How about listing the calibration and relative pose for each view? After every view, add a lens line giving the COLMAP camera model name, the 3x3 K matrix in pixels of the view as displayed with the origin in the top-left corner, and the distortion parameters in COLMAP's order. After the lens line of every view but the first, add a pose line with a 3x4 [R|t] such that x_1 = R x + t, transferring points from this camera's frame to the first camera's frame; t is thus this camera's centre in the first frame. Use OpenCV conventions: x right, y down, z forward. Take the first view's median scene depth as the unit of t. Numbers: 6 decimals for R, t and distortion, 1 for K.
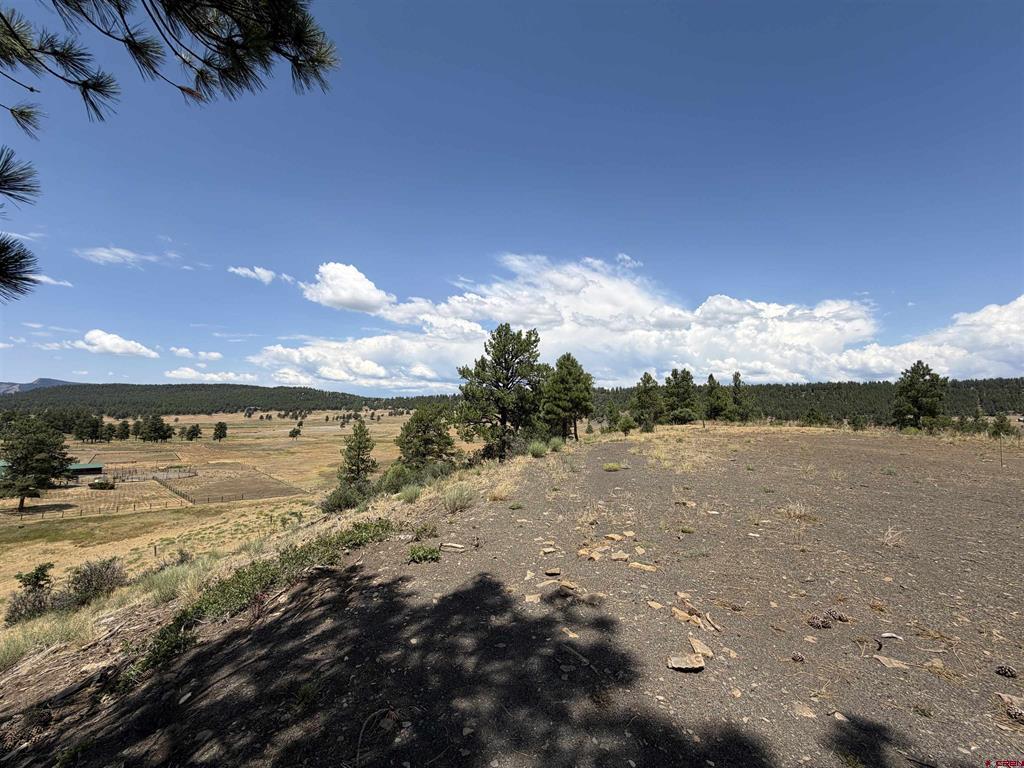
lens RADIAL K [[407.0, 0, 505.9], [0, 407.0, 385.2], [0, 0, 1]] dist [-0.001159, 0.000280]
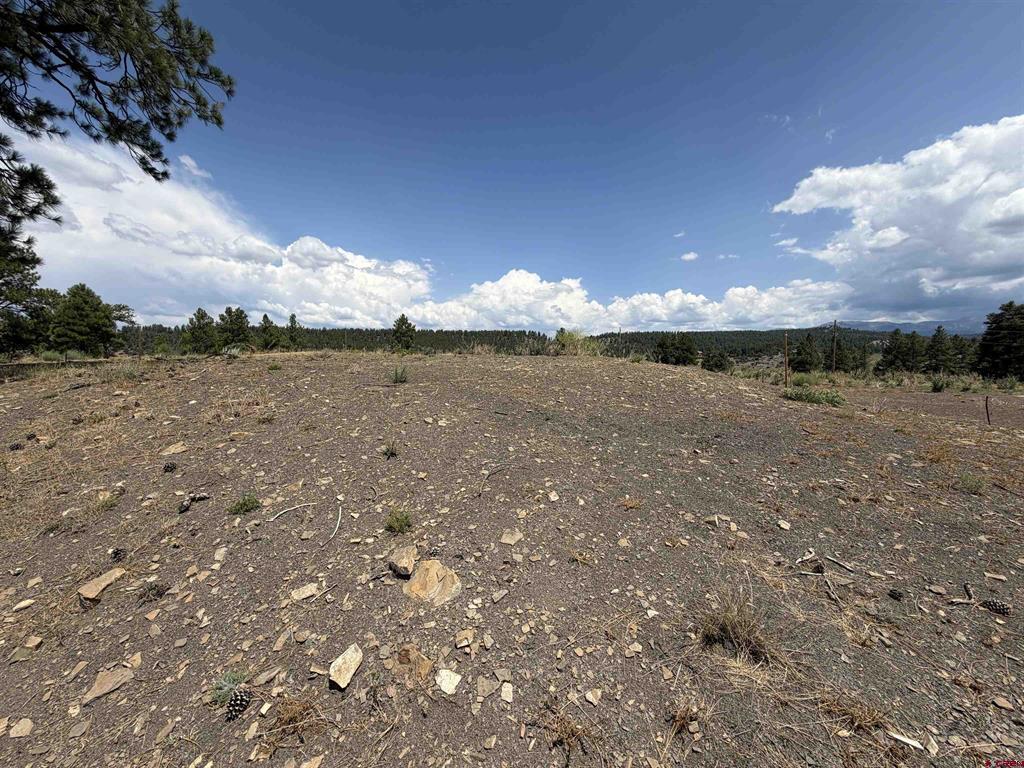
lens RADIAL K [[407.0, 0, 517.0], [0, 407.0, 379.9], [0, 0, 1]] dist [-0.001159, 0.000280]
pose [[0.584936, -0.063465, 0.808593, -0.027069], [-0.039188, 0.993558, 0.106331, 0.007306], [-0.810132, -0.093884, 0.578681, -0.252054]]
